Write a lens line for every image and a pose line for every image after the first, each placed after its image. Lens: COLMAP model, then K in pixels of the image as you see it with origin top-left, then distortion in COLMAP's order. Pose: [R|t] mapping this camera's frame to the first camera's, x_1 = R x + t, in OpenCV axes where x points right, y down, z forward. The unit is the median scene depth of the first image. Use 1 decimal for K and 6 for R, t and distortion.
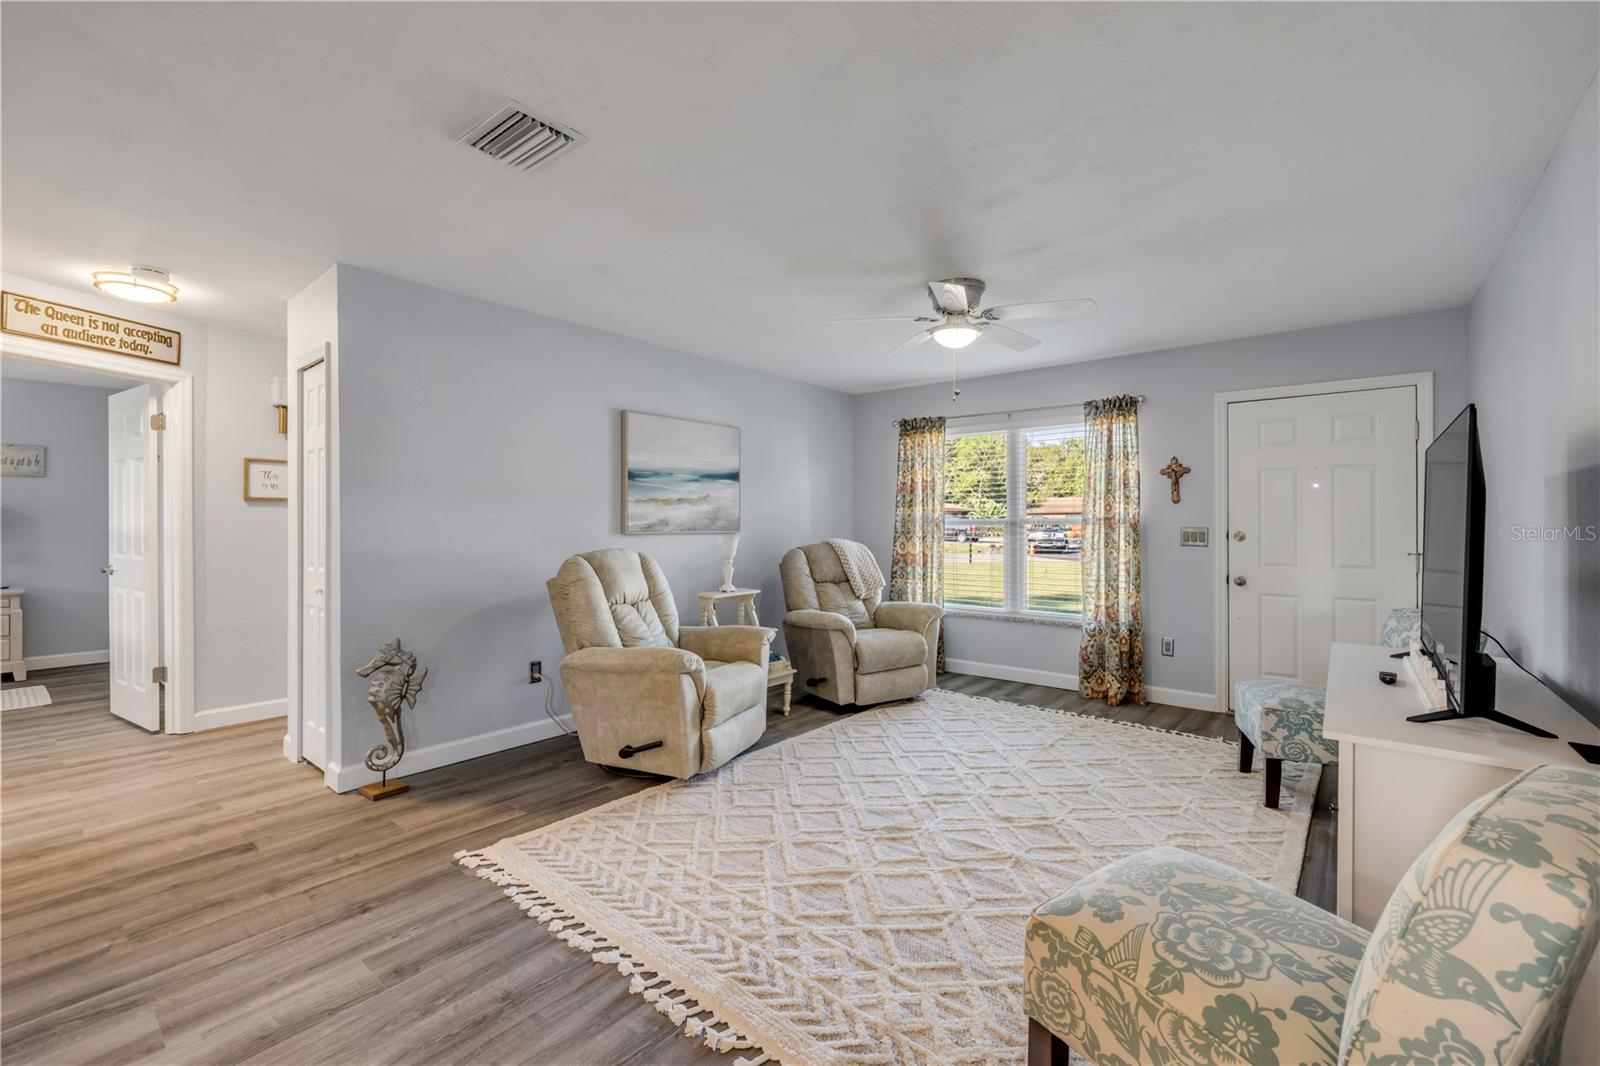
lens RADIAL K [[673.3, 0, 792.4], [0, 673.3, 528.4], [0, 0, 1]] dist [-0.000573, -0.000037]
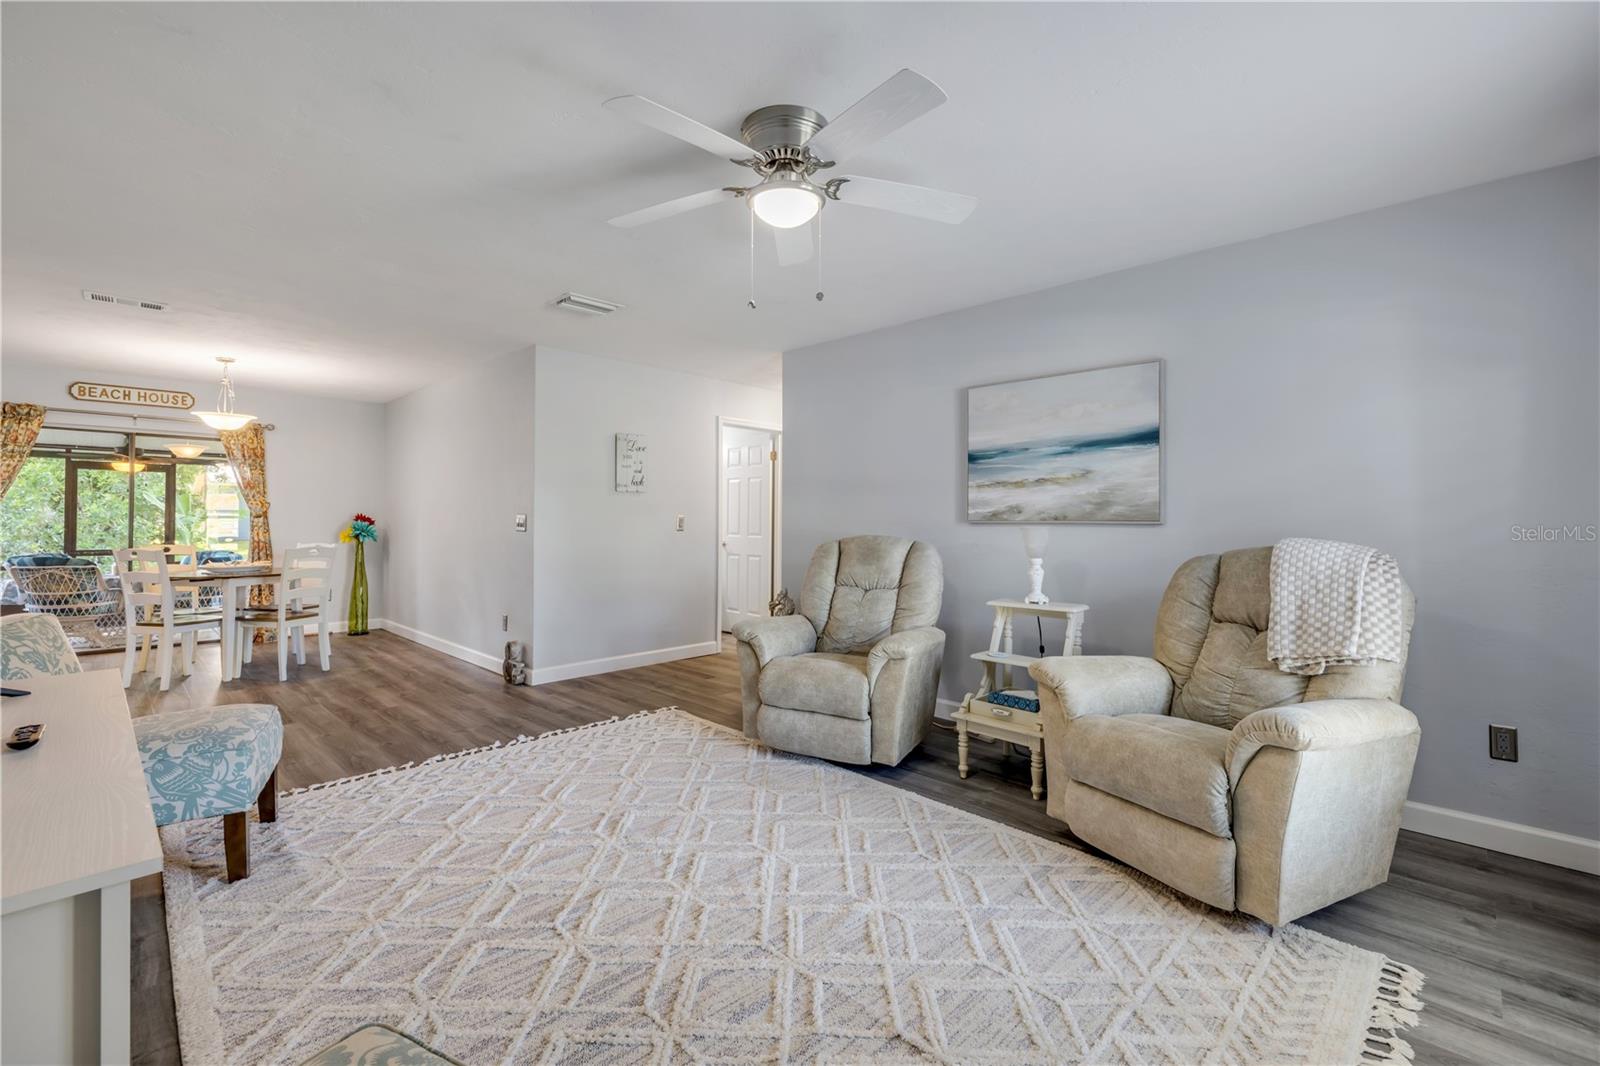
lens RADIAL K [[693.7, 0, 791.3], [0, 693.7, 513.1], [0, 0, 1]] dist [0.000970, -0.000016]
pose [[-0.091833, -0.010554, -0.995718, 0.680028], [-0.011245, 0.999891, -0.009561, 0.006530], [0.995711, 0.010318, -0.091942, 0.811382]]
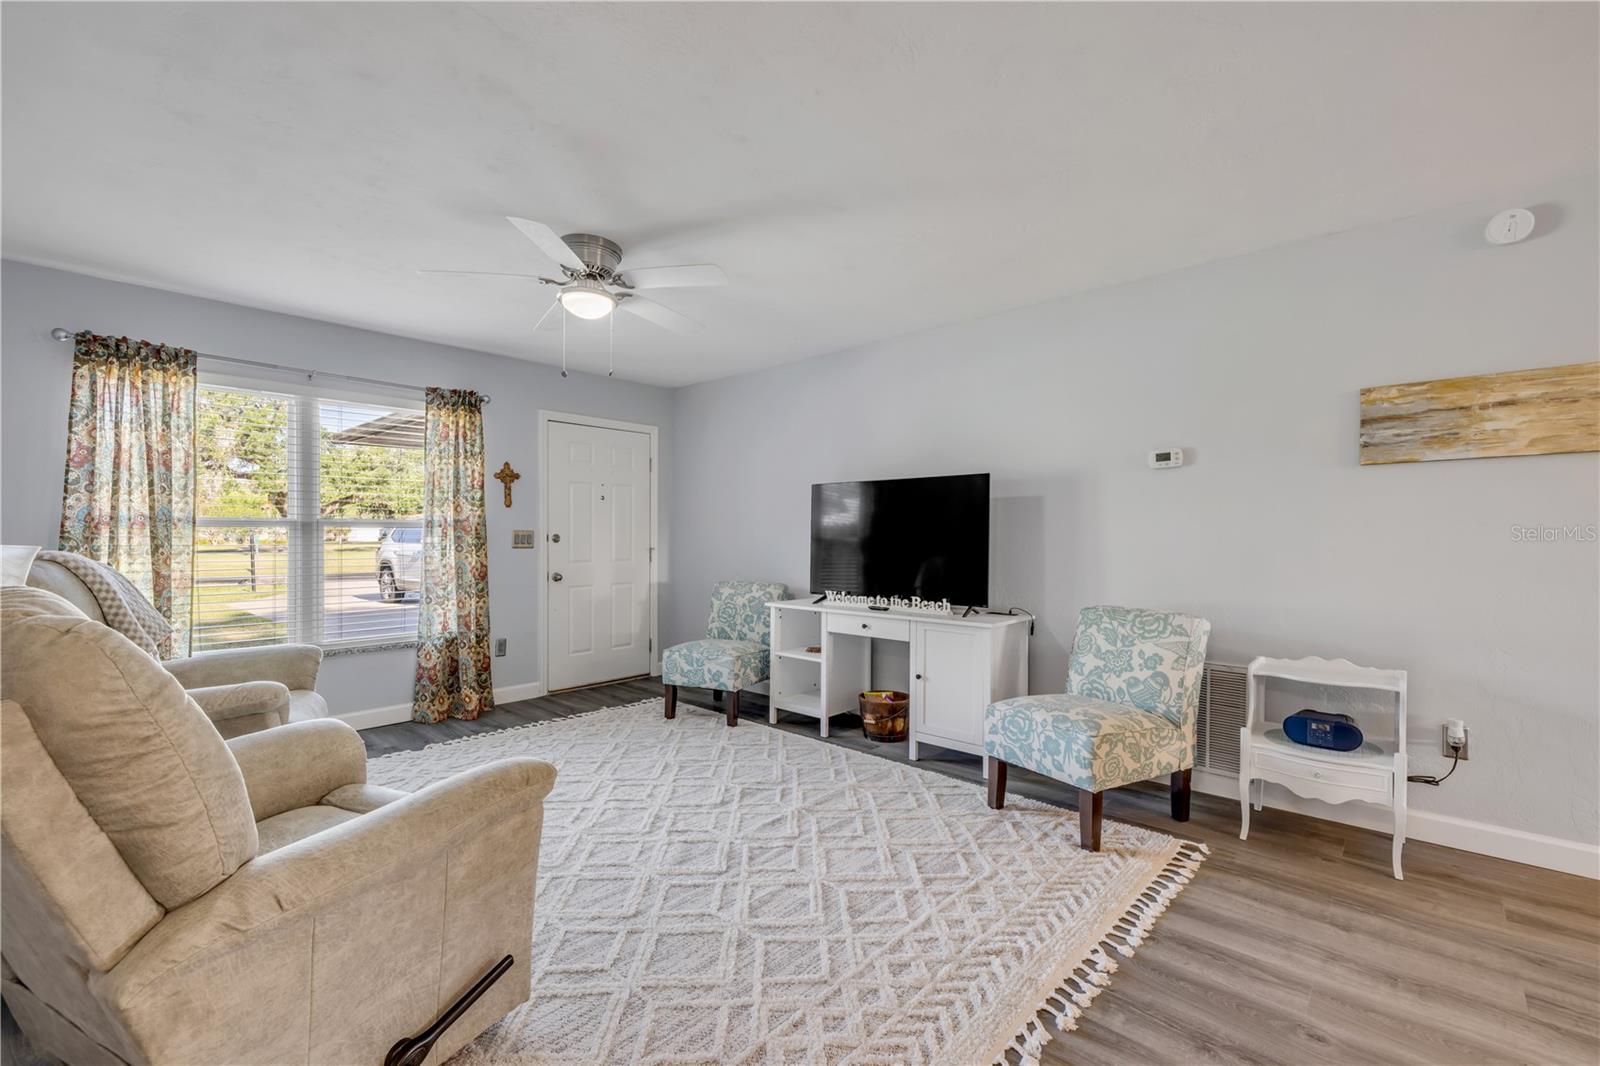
lens RADIAL K [[671.2, 0, 797.7], [0, 671.2, 545.8], [0, 0, 1]] dist [-0.000286, 0.000024]
pose [[0.059724, -0.017536, 0.998061, -0.456352], [0.005509, 0.999836, 0.017238, 0.007285], [-0.998200, 0.004469, 0.059811, 0.519685]]
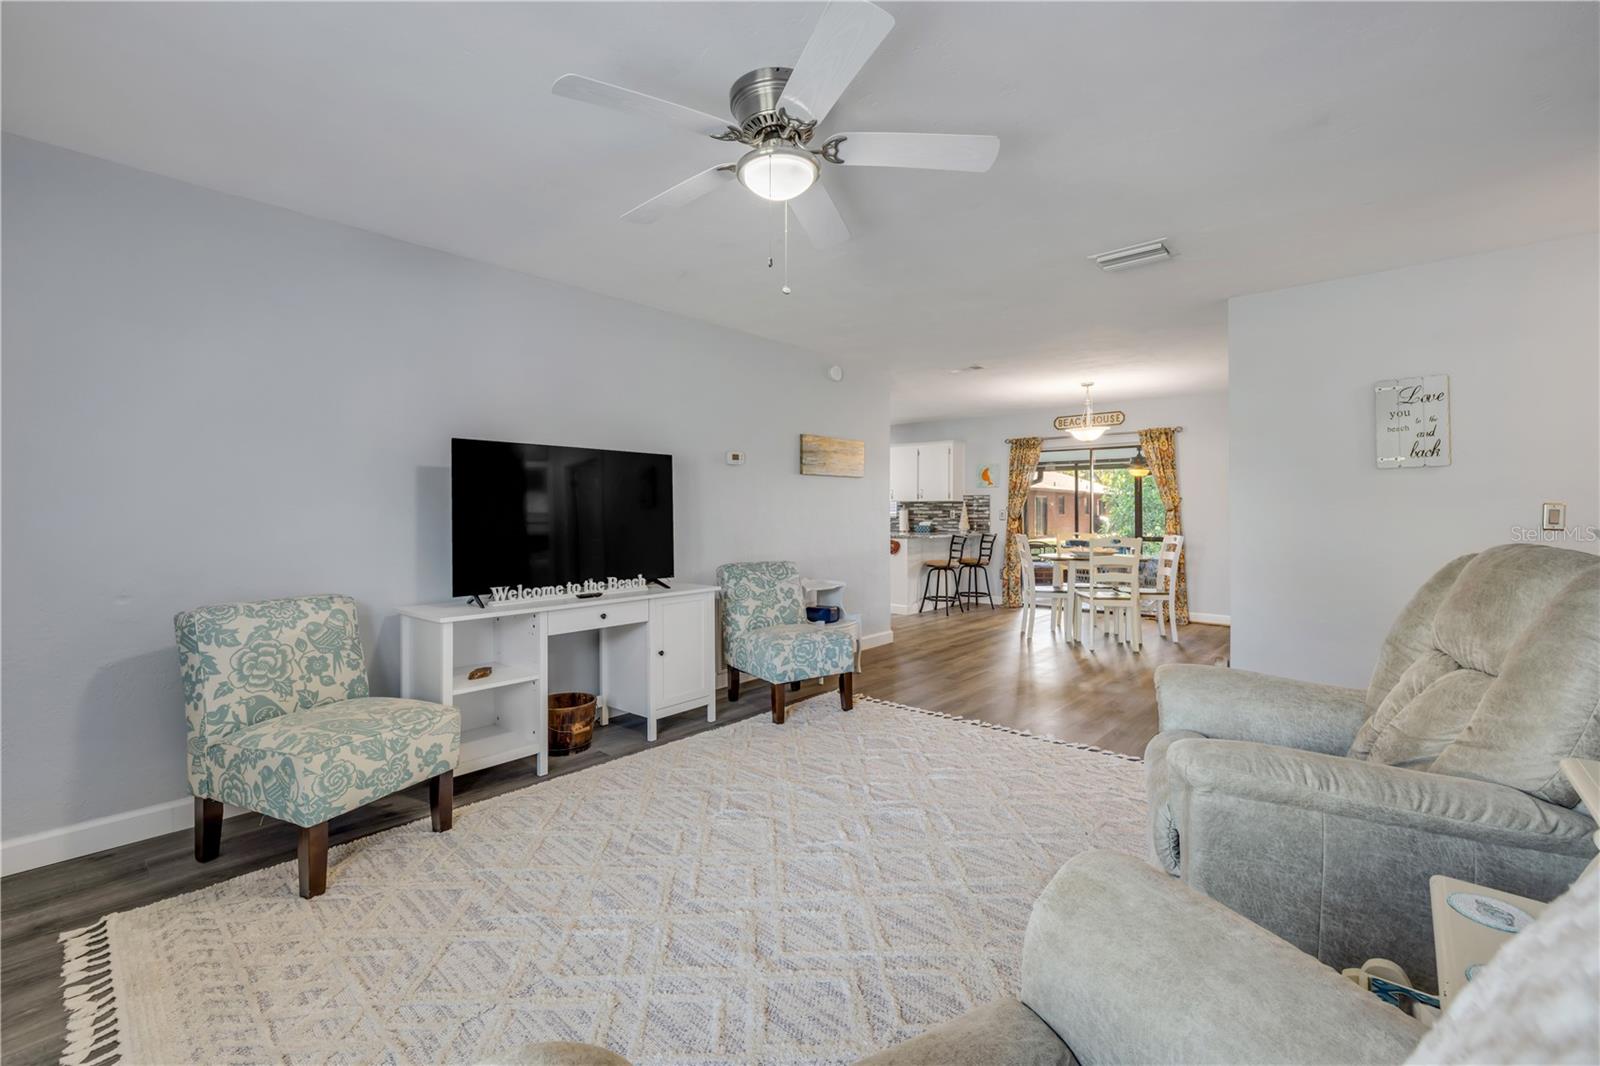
lens RADIAL K [[693.7, 0, 791.3], [0, 693.7, 513.1], [0, 0, 1]] dist [0.000970, -0.000016]
pose [[-0.999065, 0.000028, 0.043232, 0.150136], [0.000346, 0.999973, 0.007350, 0.005680], [-0.043230, 0.007358, -0.999038, 1.228641]]
